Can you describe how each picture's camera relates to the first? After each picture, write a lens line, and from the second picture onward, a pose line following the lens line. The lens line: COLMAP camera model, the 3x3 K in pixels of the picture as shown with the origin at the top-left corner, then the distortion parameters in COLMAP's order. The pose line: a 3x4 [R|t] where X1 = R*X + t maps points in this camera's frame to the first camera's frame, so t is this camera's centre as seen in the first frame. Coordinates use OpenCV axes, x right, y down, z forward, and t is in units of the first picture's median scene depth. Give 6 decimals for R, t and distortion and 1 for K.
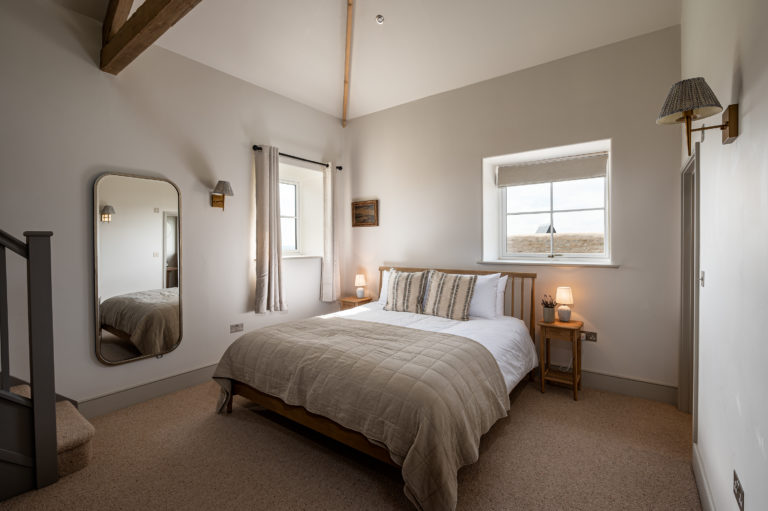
lens RADIAL K [[350.3, 0, 382.1], [0, 350.3, 264.6], [0, 0, 1]] dist [-0.010845, -0.000618]
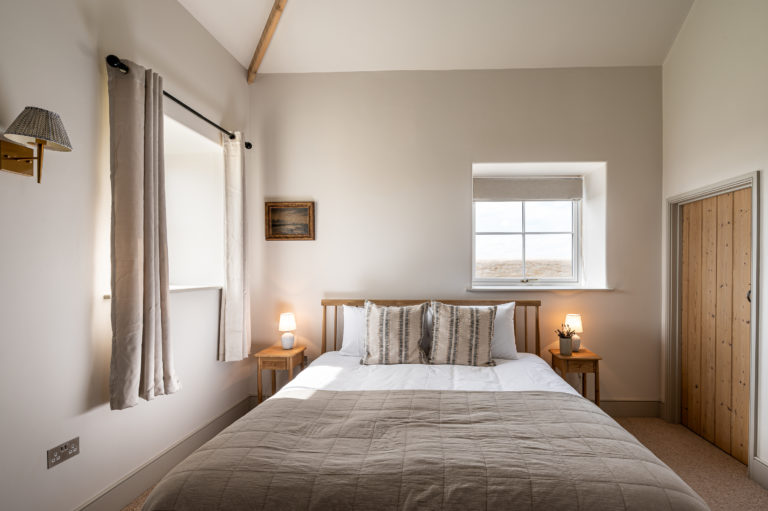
lens RADIAL K [[357.8, 0, 383.9], [0, 357.8, 281.8], [0, 0, 1]] dist [-0.009227, -0.000332]
pose [[0.823259, -0.014425, 0.567482, -0.357437], [0.028583, 0.999462, -0.016061, -0.017140], [-0.566946, 0.029442, 0.823229, 0.425596]]
